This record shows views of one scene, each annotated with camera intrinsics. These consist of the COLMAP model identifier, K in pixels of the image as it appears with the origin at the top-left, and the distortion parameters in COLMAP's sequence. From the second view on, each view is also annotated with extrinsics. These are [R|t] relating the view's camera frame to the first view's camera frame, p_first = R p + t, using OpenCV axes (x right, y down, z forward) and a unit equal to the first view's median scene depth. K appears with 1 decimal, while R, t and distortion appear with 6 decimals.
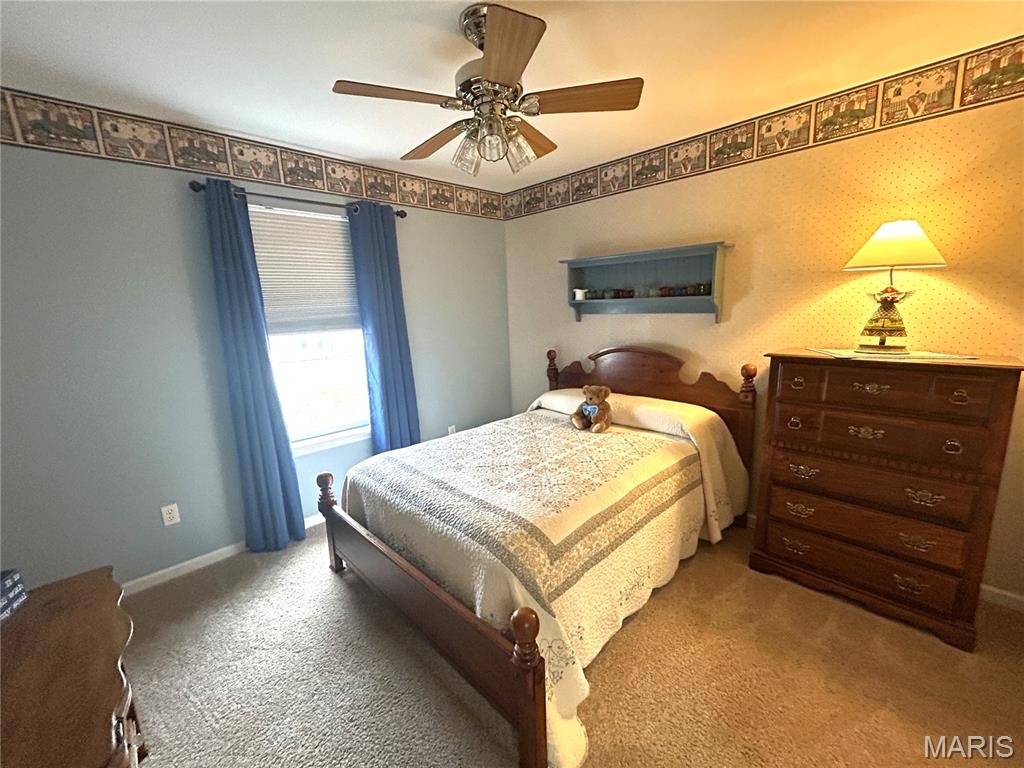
lens RADIAL K [[416.1, 0, 514.5], [0, 416.1, 383.9], [0, 0, 1]] dist [0.000061, -0.000004]
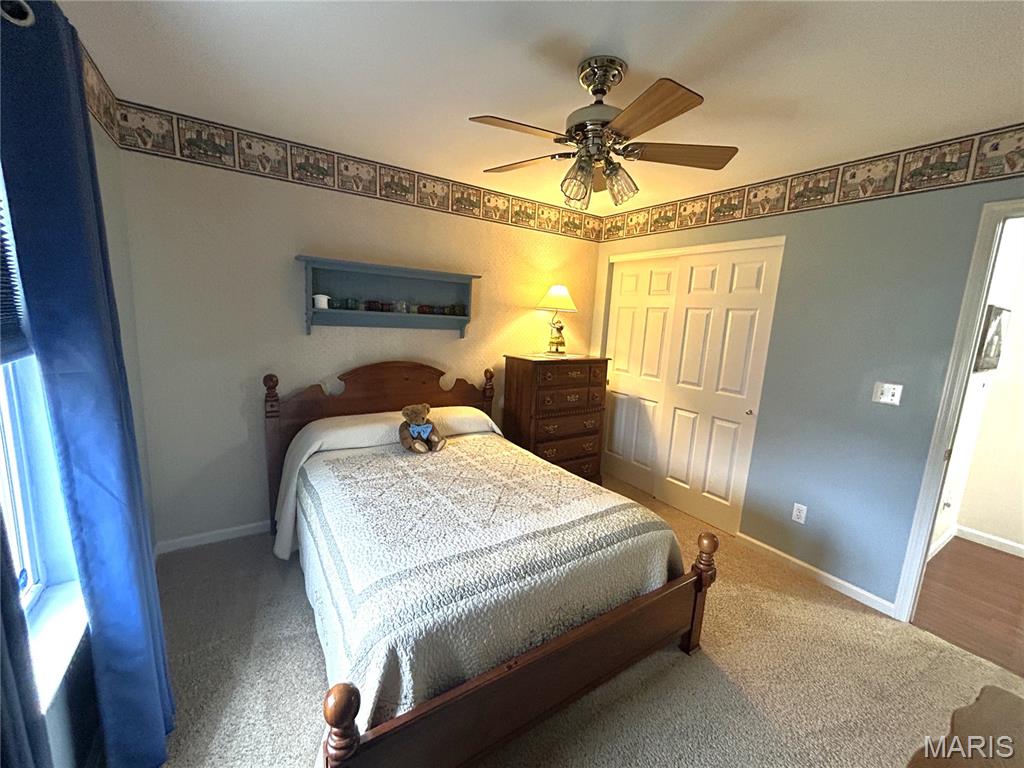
lens RADIAL K [[416.1, 0, 514.5], [0, 416.1, 383.9], [0, 0, 1]] dist [0.000061, -0.000004]
pose [[0.190101, -0.120206, 0.974378, -0.726991], [0.122079, 0.987668, 0.098028, -0.115731], [-0.974145, 0.100316, 0.202431, 0.620258]]
